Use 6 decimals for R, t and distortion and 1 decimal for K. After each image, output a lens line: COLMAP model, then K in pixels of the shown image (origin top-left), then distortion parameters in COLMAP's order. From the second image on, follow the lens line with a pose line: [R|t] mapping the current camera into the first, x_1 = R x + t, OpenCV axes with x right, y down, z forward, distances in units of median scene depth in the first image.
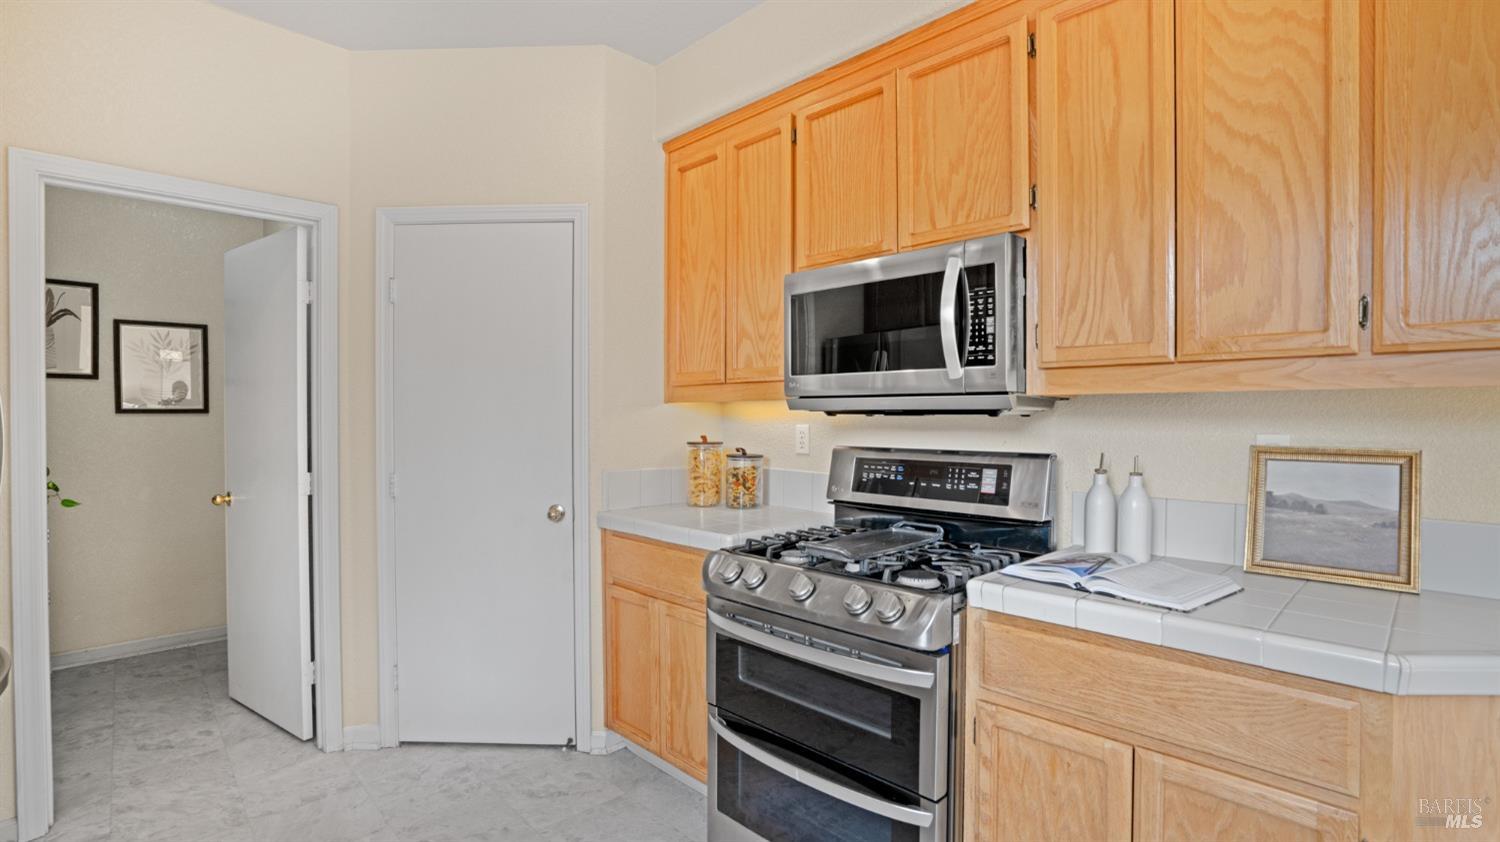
lens RADIAL K [[688.9, 0, 749.8], [0, 688.9, 421.6], [0, 0, 1]] dist [-0.000887, -0.000066]
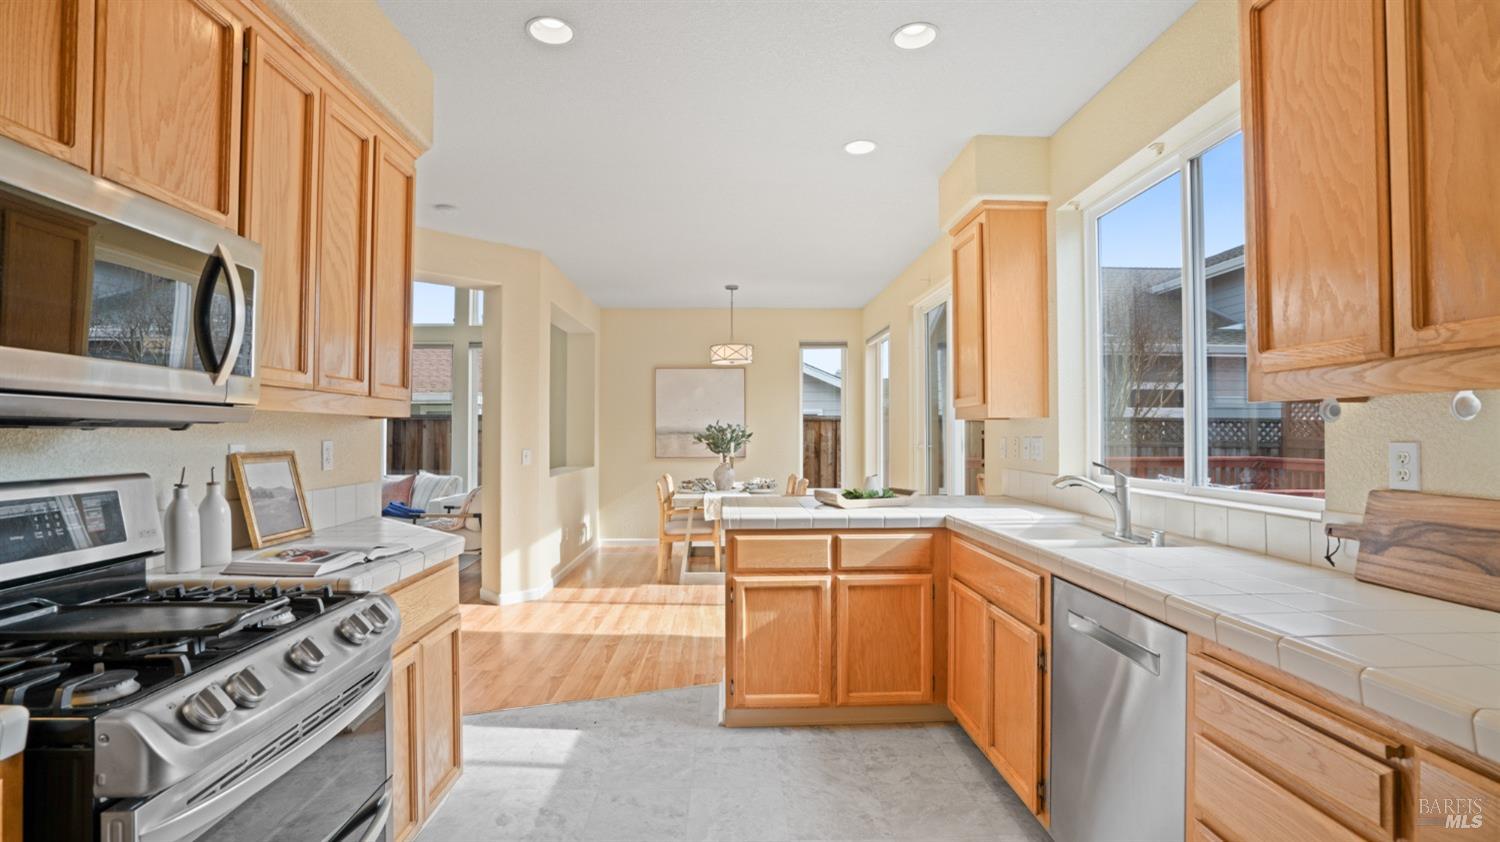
lens RADIAL K [[688.9, 0, 750.9], [0, 688.9, 418.8], [0, 0, 1]] dist [-0.000887, -0.000066]
pose [[-0.722786, 0.009273, 0.691010, -0.778435], [0.001182, 0.999925, -0.012181, -0.010925], [-0.691071, -0.007988, -0.722743, 1.177700]]
